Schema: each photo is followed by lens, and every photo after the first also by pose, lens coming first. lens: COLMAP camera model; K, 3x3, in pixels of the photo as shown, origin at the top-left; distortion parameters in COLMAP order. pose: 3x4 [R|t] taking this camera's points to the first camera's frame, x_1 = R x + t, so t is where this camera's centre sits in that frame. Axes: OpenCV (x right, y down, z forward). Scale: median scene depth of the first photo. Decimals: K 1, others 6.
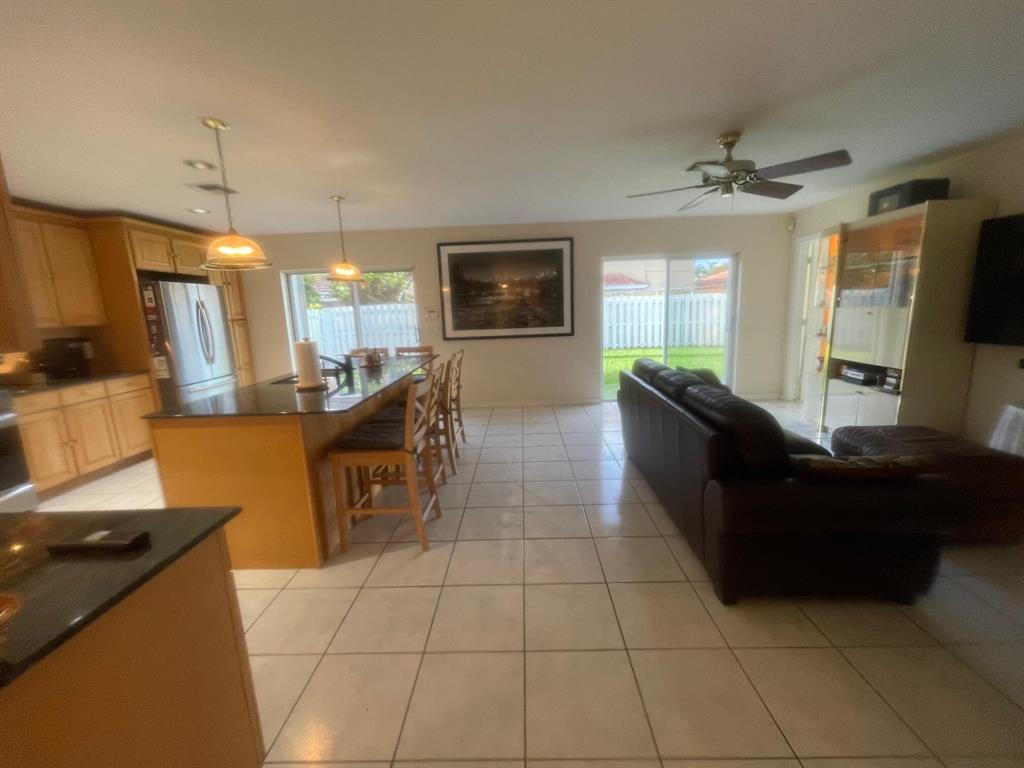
lens RADIAL K [[415.2, 0, 511.9], [0, 415.2, 382.9], [0, 0, 1]] dist [-0.005894, 0.001936]
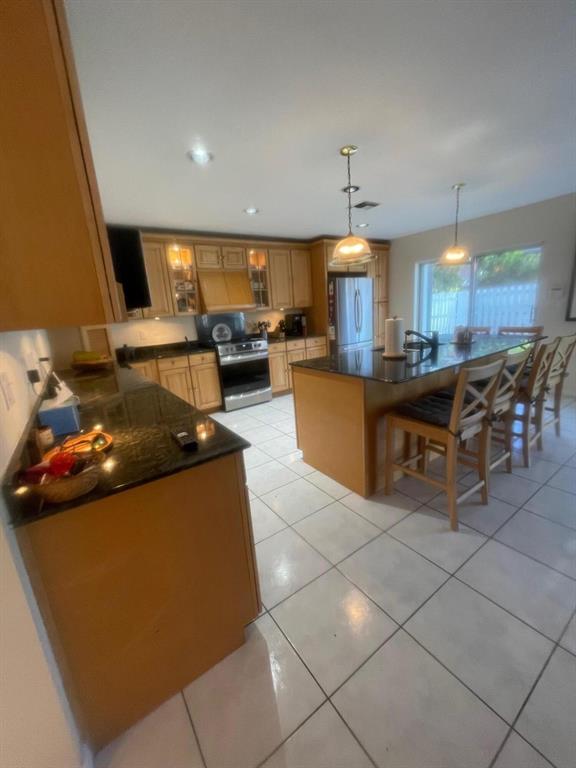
lens RADIAL K [[311.4, 0, 288.0], [0, 311.4, 385.5], [0, 0, 1]] dist [-0.005894, 0.001936]
pose [[0.597740, 0.189654, -0.778934, 0.054169], [-0.100249, 0.981671, 0.162087, -0.020195], [0.795397, -0.018799, 0.605797, 0.155162]]
